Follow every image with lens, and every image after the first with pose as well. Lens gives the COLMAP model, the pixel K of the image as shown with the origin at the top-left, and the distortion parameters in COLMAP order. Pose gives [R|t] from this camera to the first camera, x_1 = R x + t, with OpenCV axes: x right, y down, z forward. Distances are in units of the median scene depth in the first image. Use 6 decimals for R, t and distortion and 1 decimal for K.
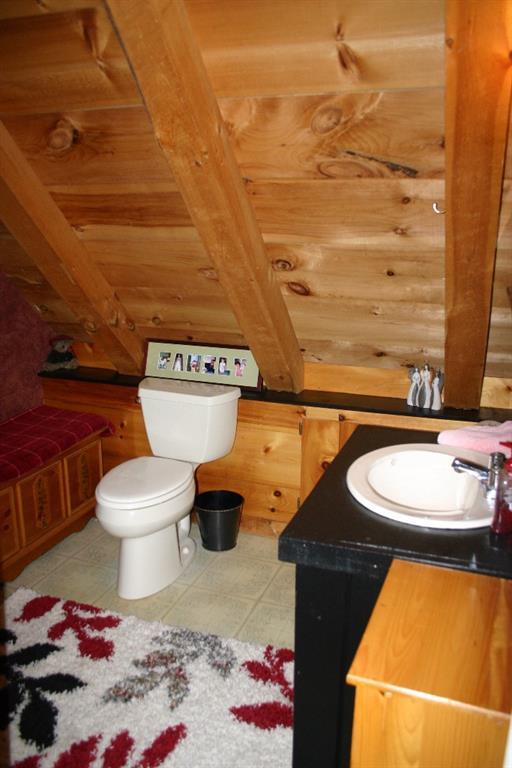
lens RADIAL K [[620.2, 0, 256.0], [0, 620.2, 384.0], [0, 0, 1]] dist [-0.168278, 0.134159]
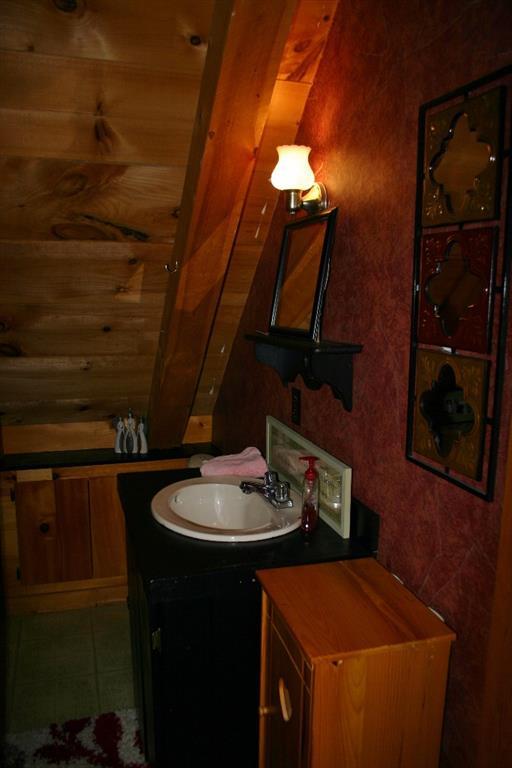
lens RADIAL K [[620.2, 0, 256.0], [0, 620.2, 384.0], [0, 0, 1]] dist [-0.168278, 0.134159]
pose [[0.792317, -0.090733, 0.603325, -0.258866], [0.142660, 0.989018, -0.038611, -0.011250], [-0.593196, 0.116663, 0.796561, 0.018254]]
